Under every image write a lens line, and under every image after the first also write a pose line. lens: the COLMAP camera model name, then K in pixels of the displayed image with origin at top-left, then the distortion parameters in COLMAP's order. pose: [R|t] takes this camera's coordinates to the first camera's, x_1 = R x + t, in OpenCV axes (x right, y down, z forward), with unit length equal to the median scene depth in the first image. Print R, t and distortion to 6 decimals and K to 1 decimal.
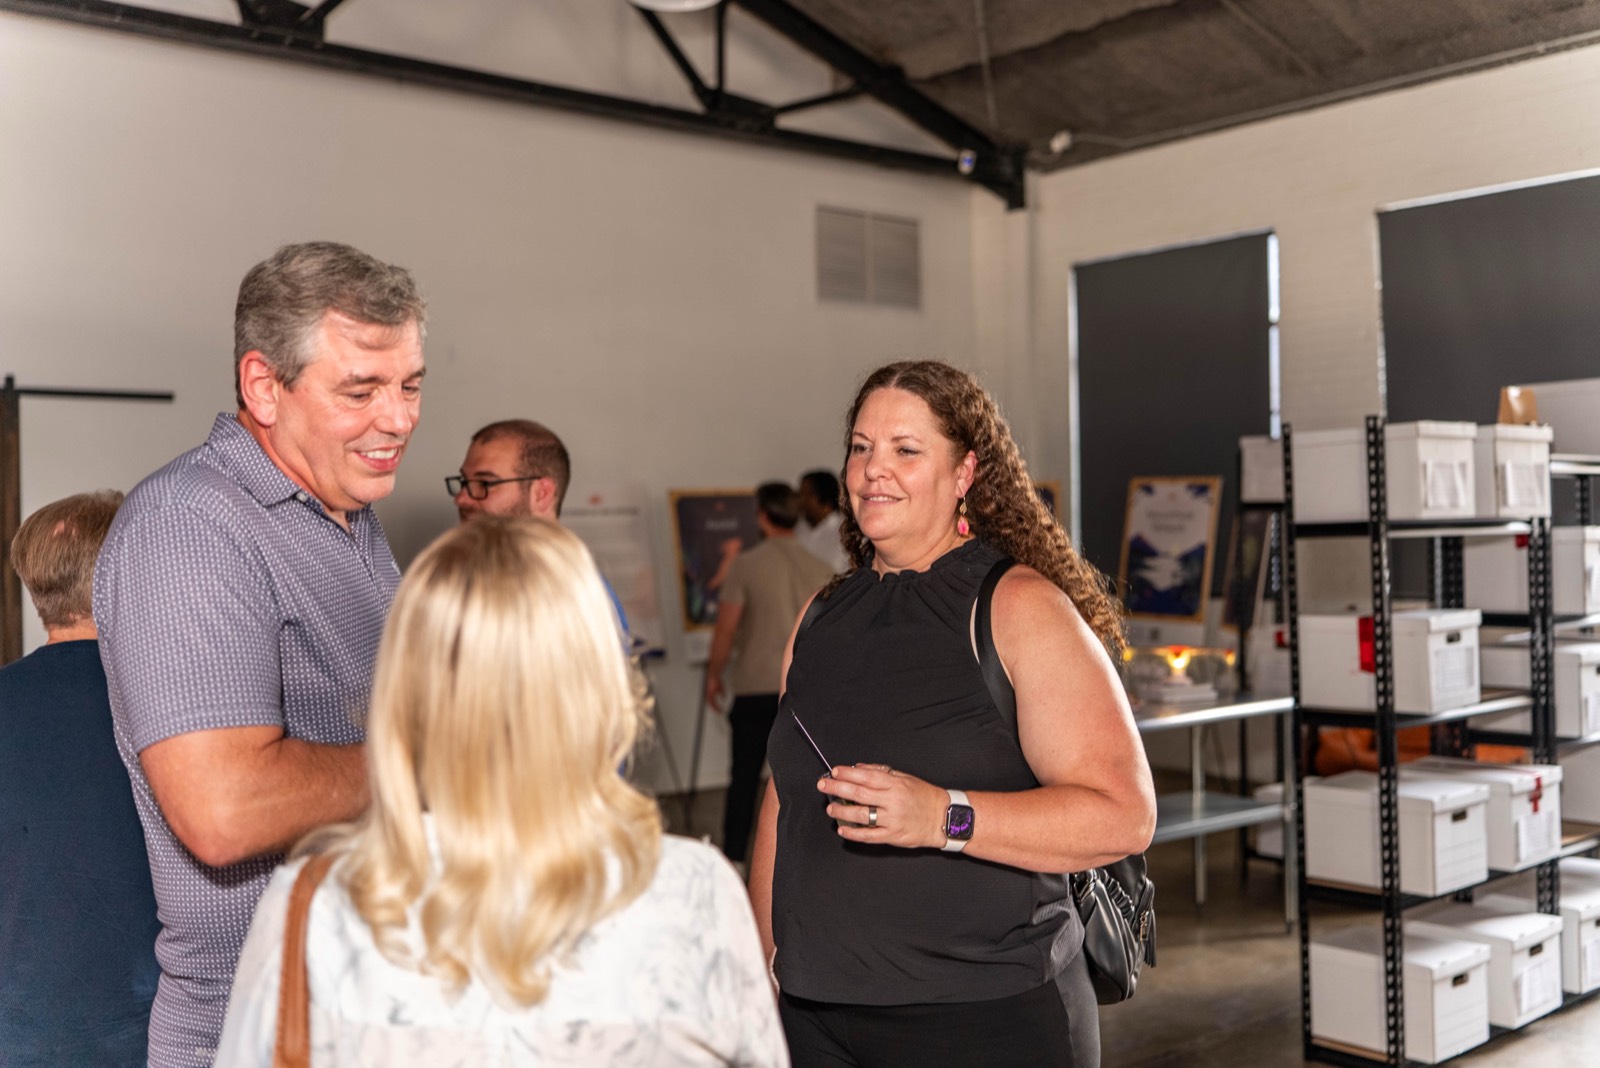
lens RADIAL K [[1620.9, 0, 800.9], [0, 1620.9, 543.8], [0, 0, 1]] dist [0.009849, 0.000000]
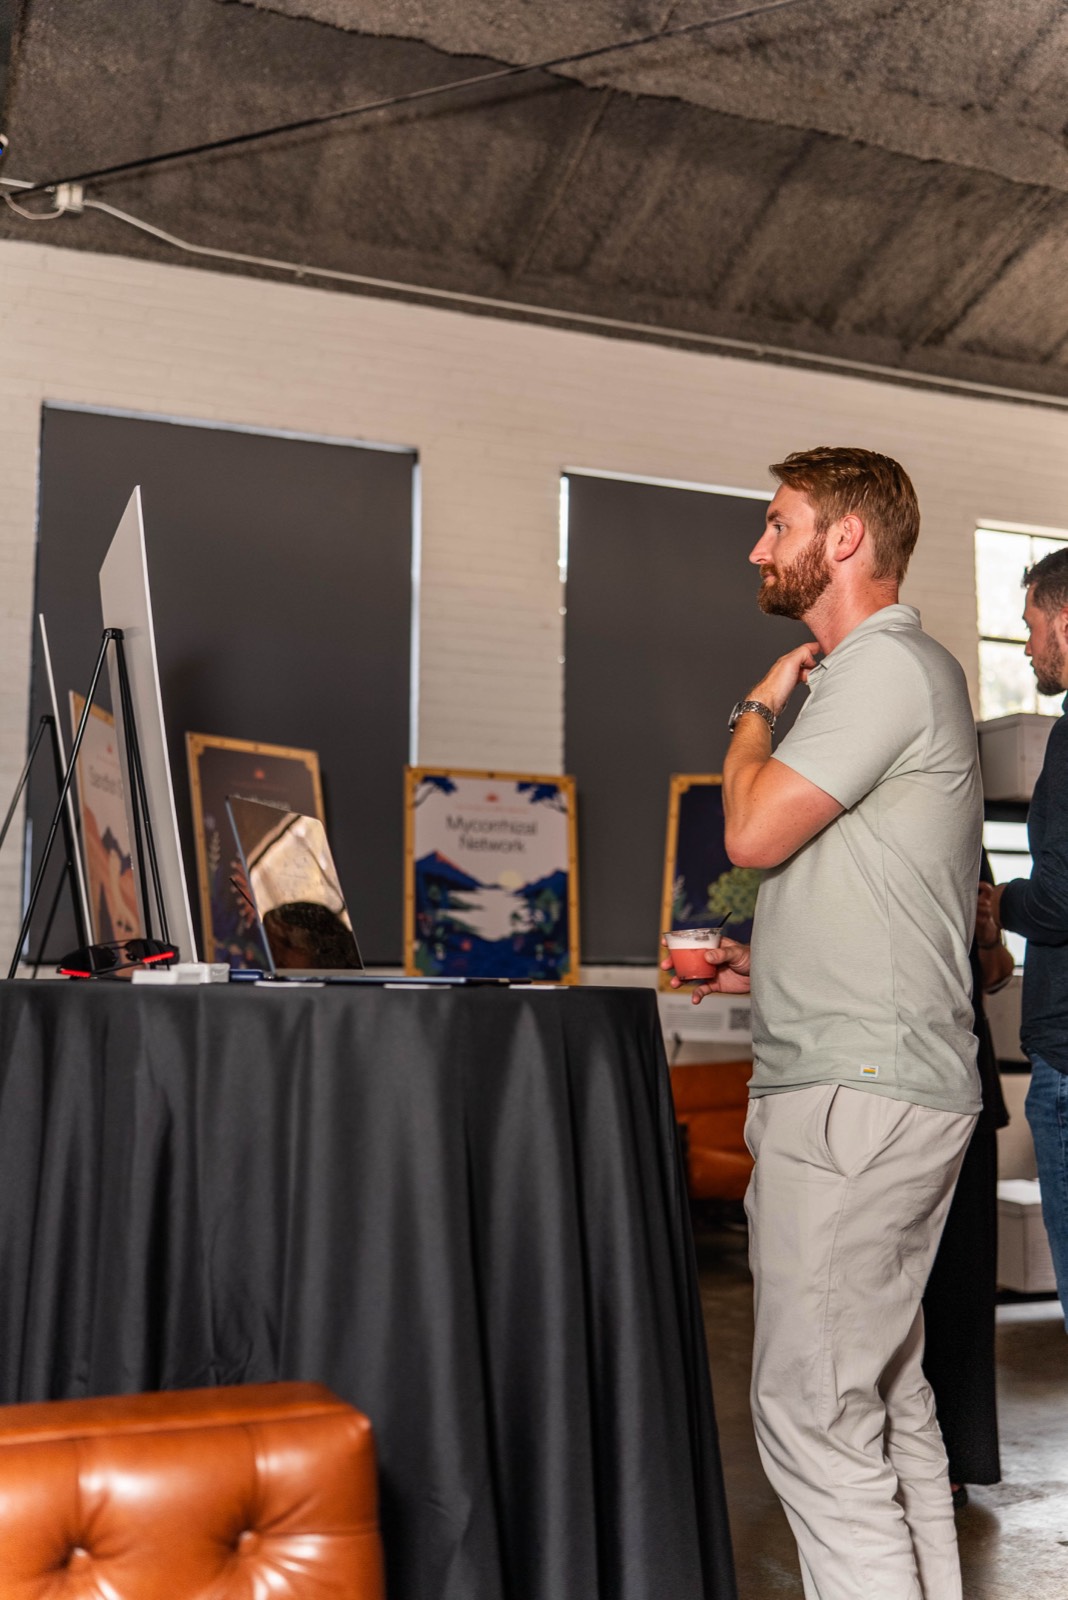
lens RADIAL K [[1620.9, 0, 538.0], [0, 1620.9, 806.3], [0, 0, 1]] dist [0.009849, 0.000000]
pose [[0.311944, 0.110183, 0.943690, -0.391175], [-0.002459, 0.993343, -0.115167, 0.050540], [-0.950097, 0.033605, 0.310139, 0.799249]]
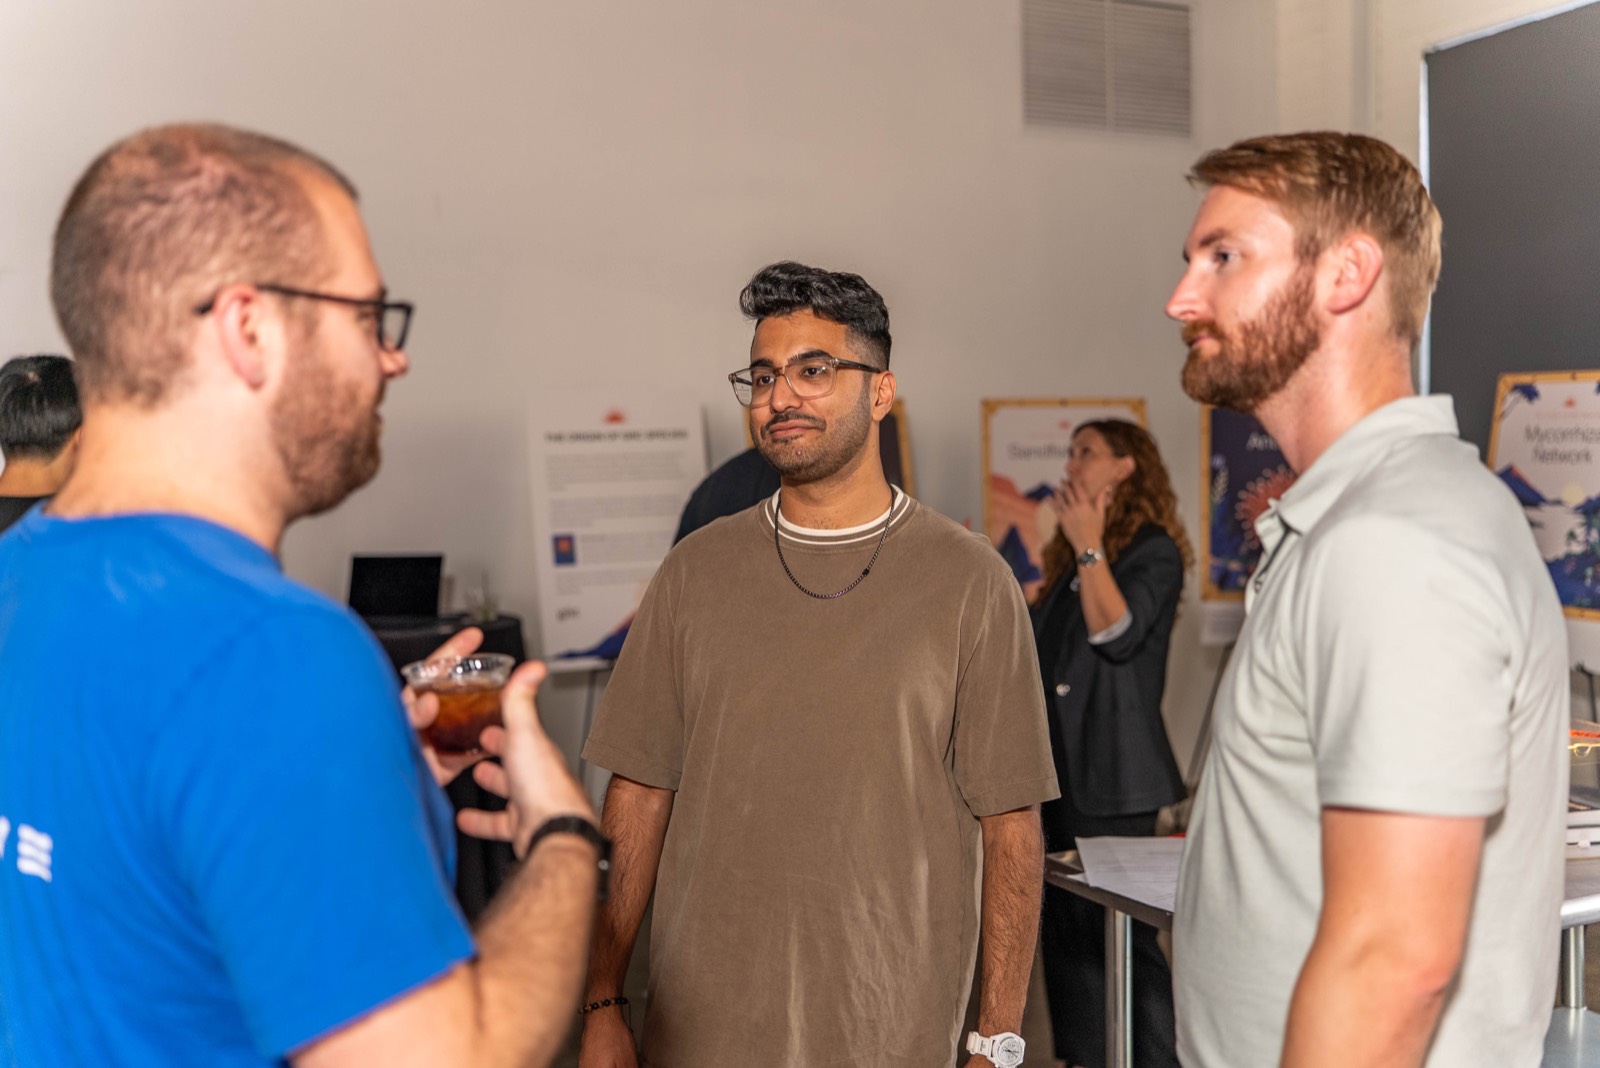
lens RADIAL K [[1620.9, 0, 799.3], [0, 1620.9, 530.7], [0, 0, 1]] dist [0.009849, 0.000000]
pose [[0.969699, 0.008156, -0.244168, 0.104183], [0.001432, 0.999236, 0.039068, -0.006439], [0.244300, -0.038234, 0.968946, 0.366179]]
